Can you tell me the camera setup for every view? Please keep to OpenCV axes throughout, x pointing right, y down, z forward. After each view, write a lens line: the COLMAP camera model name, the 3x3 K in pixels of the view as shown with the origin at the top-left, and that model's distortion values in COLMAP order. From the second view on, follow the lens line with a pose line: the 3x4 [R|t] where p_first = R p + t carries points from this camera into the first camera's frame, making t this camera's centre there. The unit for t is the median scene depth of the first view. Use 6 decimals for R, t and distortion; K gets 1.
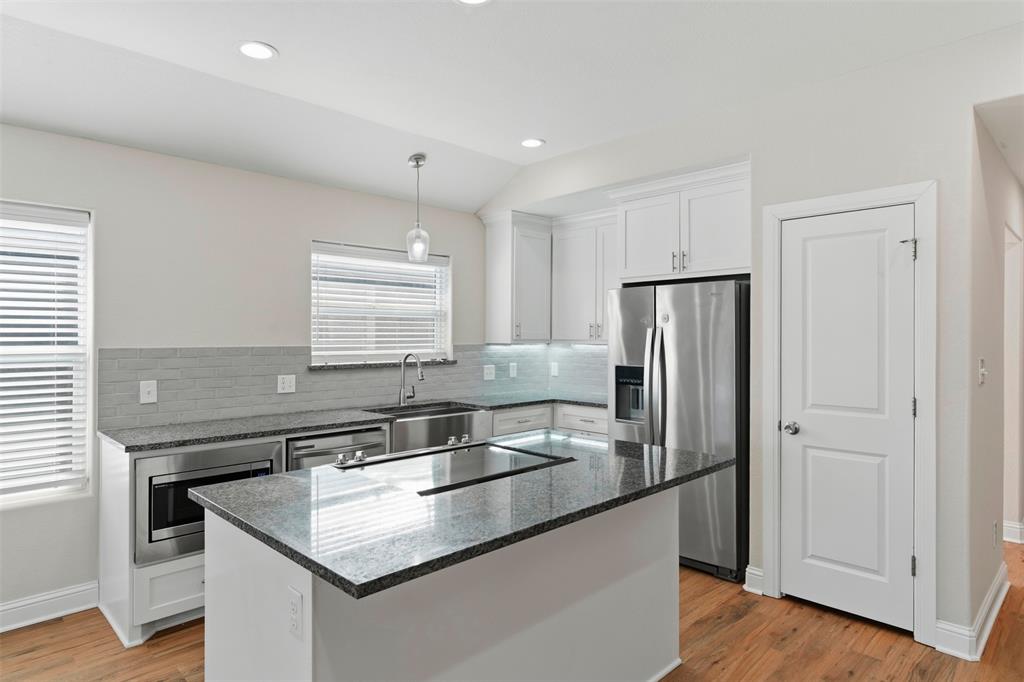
lens RADIAL K [[591.1, 0, 512.4], [0, 591.1, 338.6], [0, 0, 1]] dist [0.004557, -0.002723]
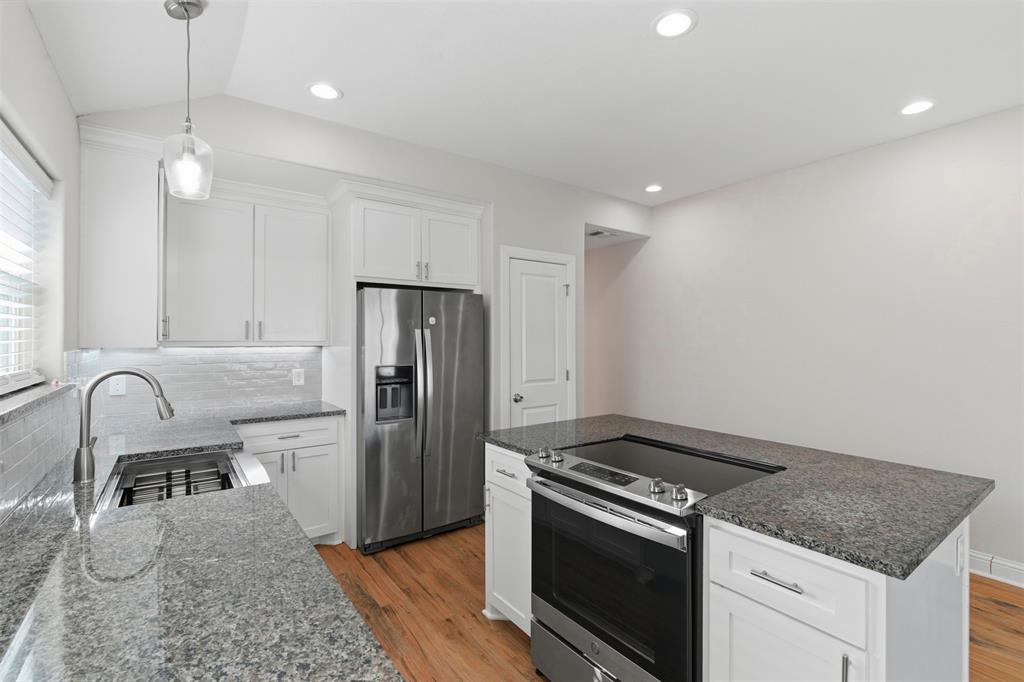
lens RADIAL K [[464.6, 0, 513.7], [0, 464.6, 337.8], [0, 0, 1]] dist [0.000684, -0.000934]
pose [[0.147869, -0.000134, 0.989007, -0.557759], [0.002617, 0.999997, -0.000256, -0.001259], [-0.989003, 0.002626, 0.147869, 0.679022]]
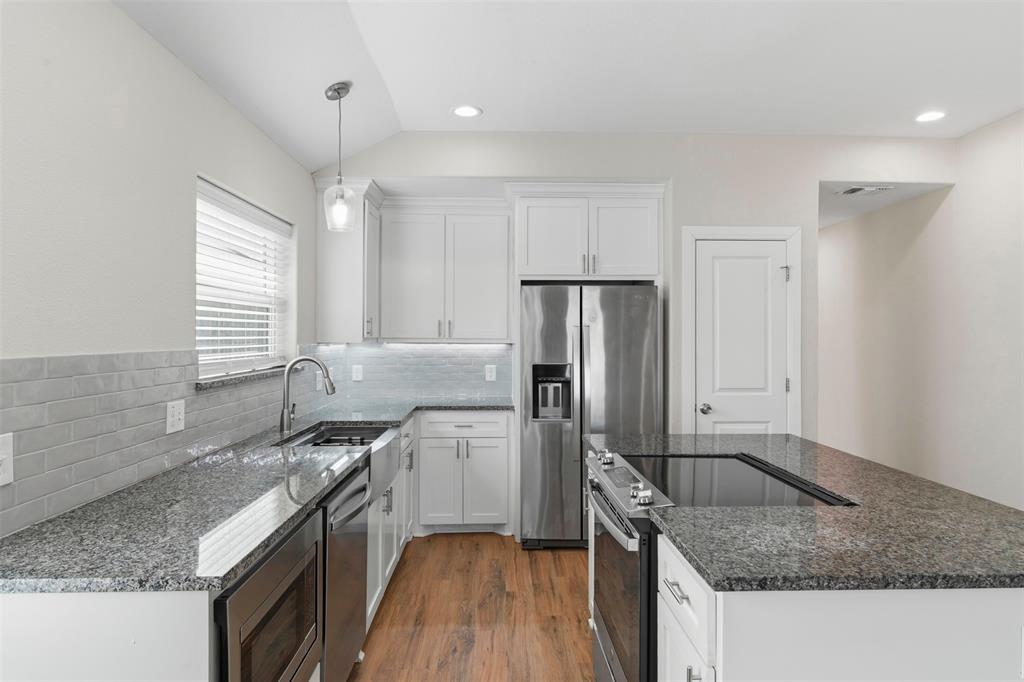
lens RADIAL K [[591.1, 0, 515.9], [0, 591.1, 337.4], [0, 0, 1]] dist [0.004557, -0.002723]
pose [[0.680503, -0.001302, 0.732744, -0.570292], [0.000262, 0.999999, 0.001533, -0.000245], [-0.732745, -0.000851, 0.680503, 0.366120]]
